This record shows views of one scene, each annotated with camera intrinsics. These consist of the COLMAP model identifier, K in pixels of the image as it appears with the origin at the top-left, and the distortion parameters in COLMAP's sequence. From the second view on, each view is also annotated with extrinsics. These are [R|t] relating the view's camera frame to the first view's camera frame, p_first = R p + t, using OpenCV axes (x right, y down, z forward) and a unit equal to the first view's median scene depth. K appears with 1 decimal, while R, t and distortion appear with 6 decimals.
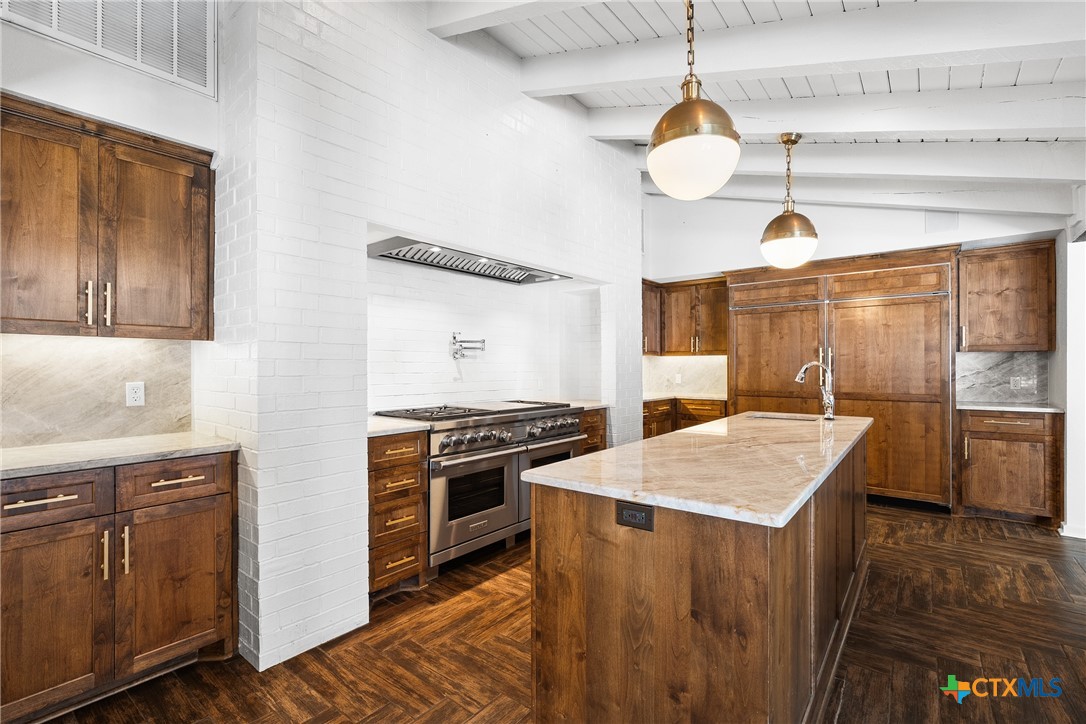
lens RADIAL K [[491.0, 0, 543.0], [0, 491.0, 362.0], [0, 0, 1]] dist [-0.002292, -0.000077]
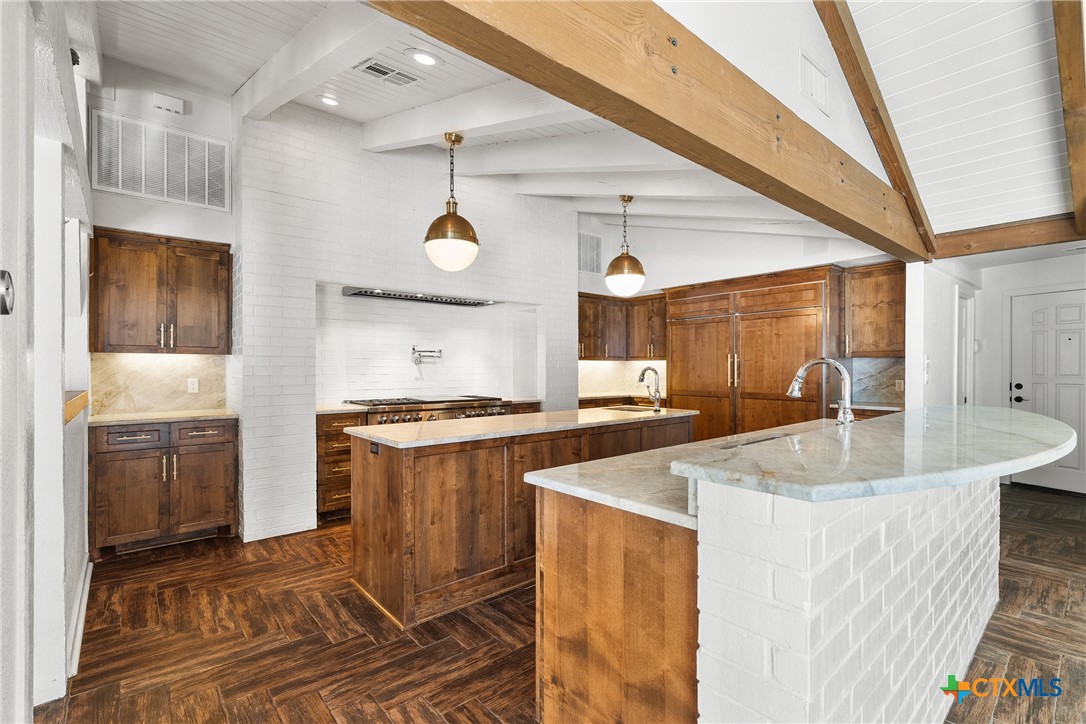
lens RADIAL K [[489.1, 0, 547.3], [0, 489.1, 366.2], [0, 0, 1]] dist [-0.003161, -0.001591]
pose [[0.981318, 0.000544, -0.192392, 0.715397], [0.000257, 0.999991, 0.004138, -0.010091], [0.192393, -0.004110, 0.981309, -0.441540]]
